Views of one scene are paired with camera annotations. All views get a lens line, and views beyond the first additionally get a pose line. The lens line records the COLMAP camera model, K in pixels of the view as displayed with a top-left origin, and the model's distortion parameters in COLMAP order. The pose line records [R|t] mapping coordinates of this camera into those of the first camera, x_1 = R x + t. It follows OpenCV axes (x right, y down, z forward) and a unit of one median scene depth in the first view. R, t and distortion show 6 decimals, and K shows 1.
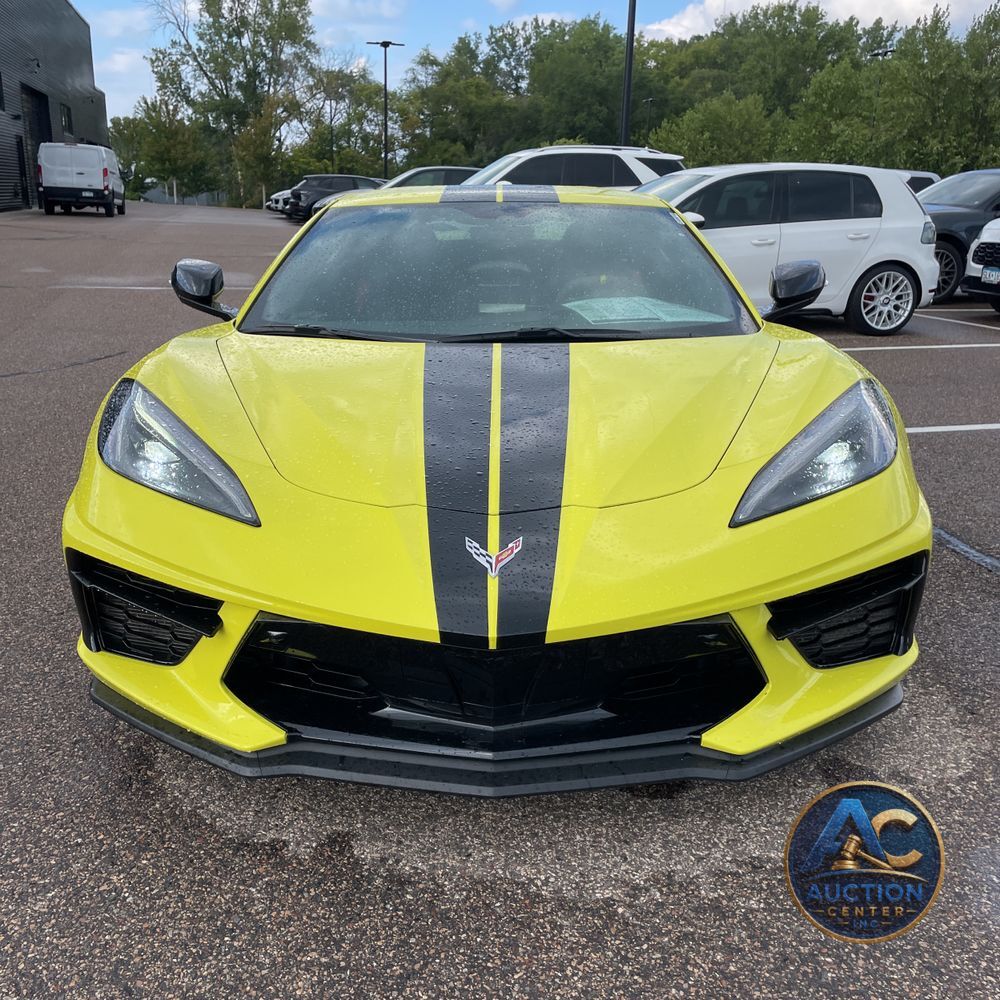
lens RADIAL K [[1013.1, 0, 512.6], [0, 1013.1, 519.2], [0, 0, 1]] dist [0.088985, -0.104863]
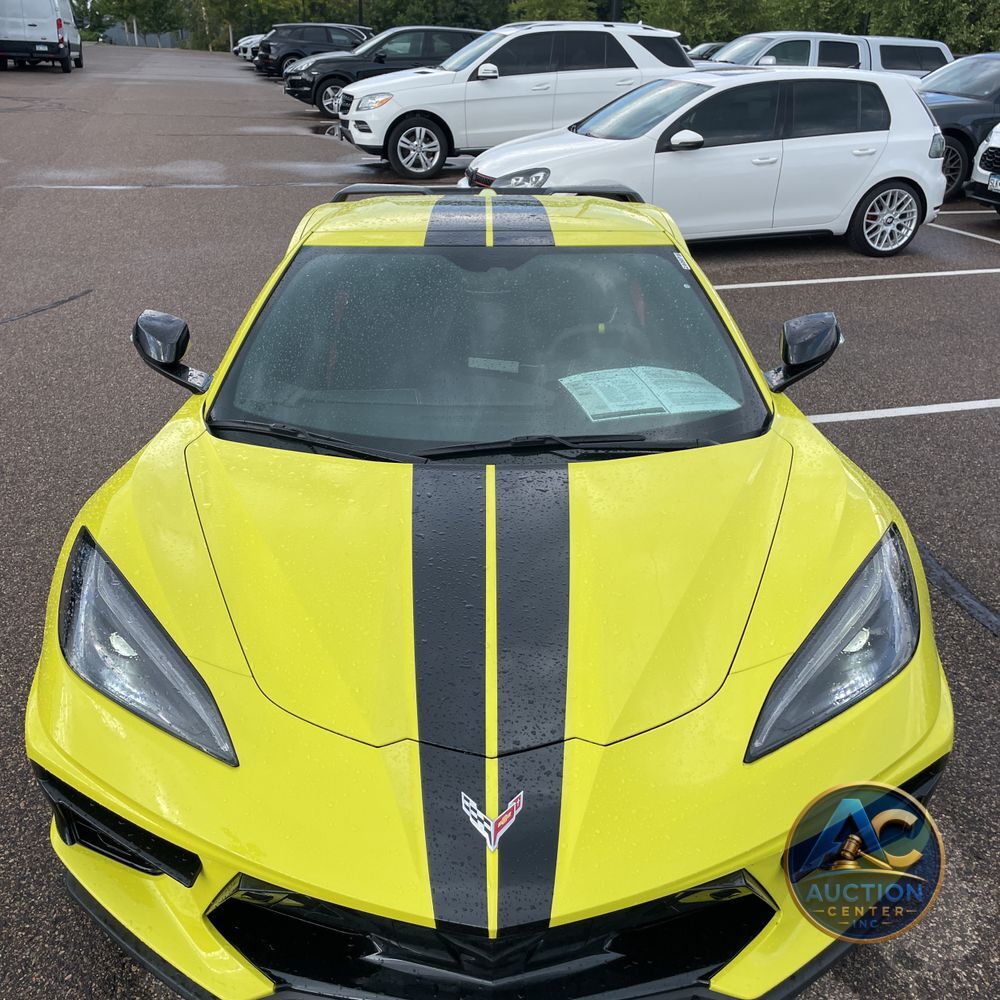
lens RADIAL K [[1010.2, 0, 518.9], [0, 1010.2, 514.5], [0, 0, 1]] dist [0.077504, -0.088001]
pose [[0.999778, -0.005050, 0.020433, -0.002500], [0.002135, 0.990111, 0.140267, -0.076344], [-0.020939, -0.140192, 0.989903, 0.024203]]
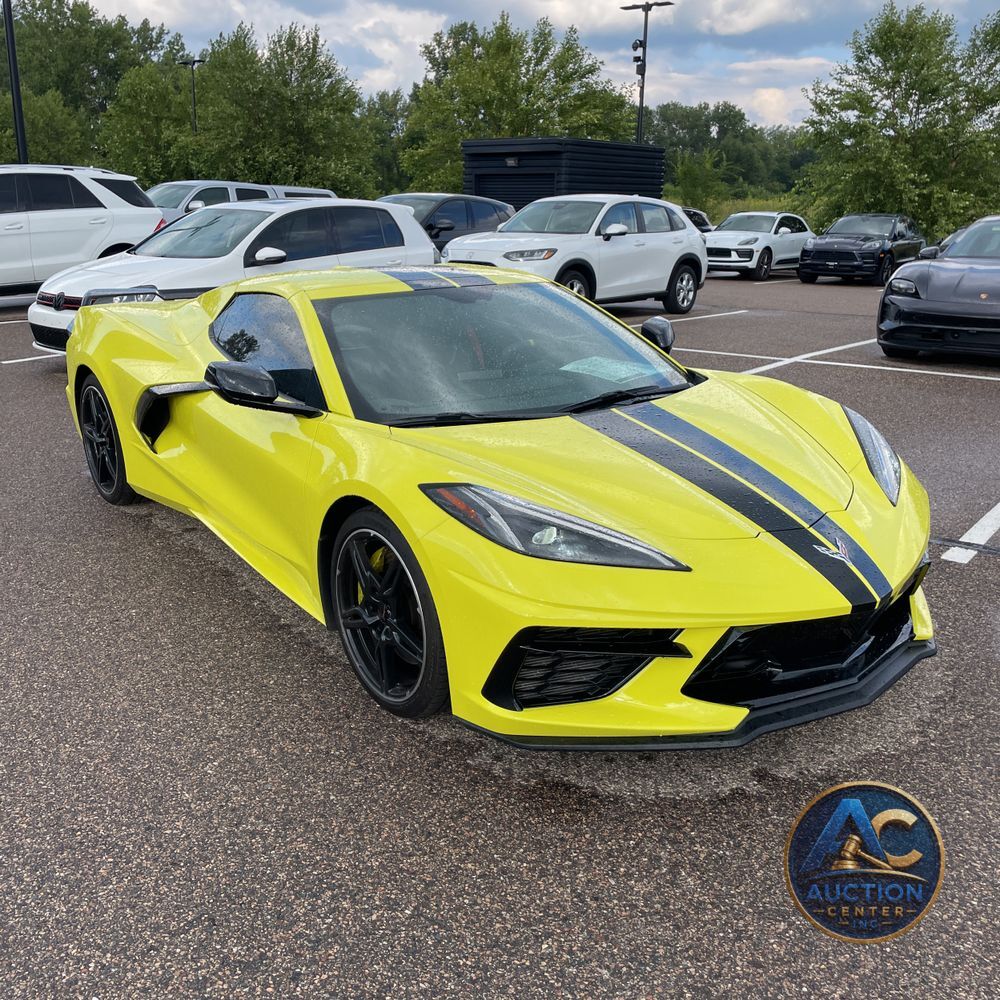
lens RADIAL K [[1014.9, 0, 502.2], [0, 1014.9, 510.8], [0, 0, 1]] dist [0.087820, -0.101448]
pose [[0.801050, -0.182539, 0.570086, -0.267587], [0.184116, 0.981336, 0.055511, -0.041975], [-0.569579, 0.060495, 0.819708, 0.003254]]
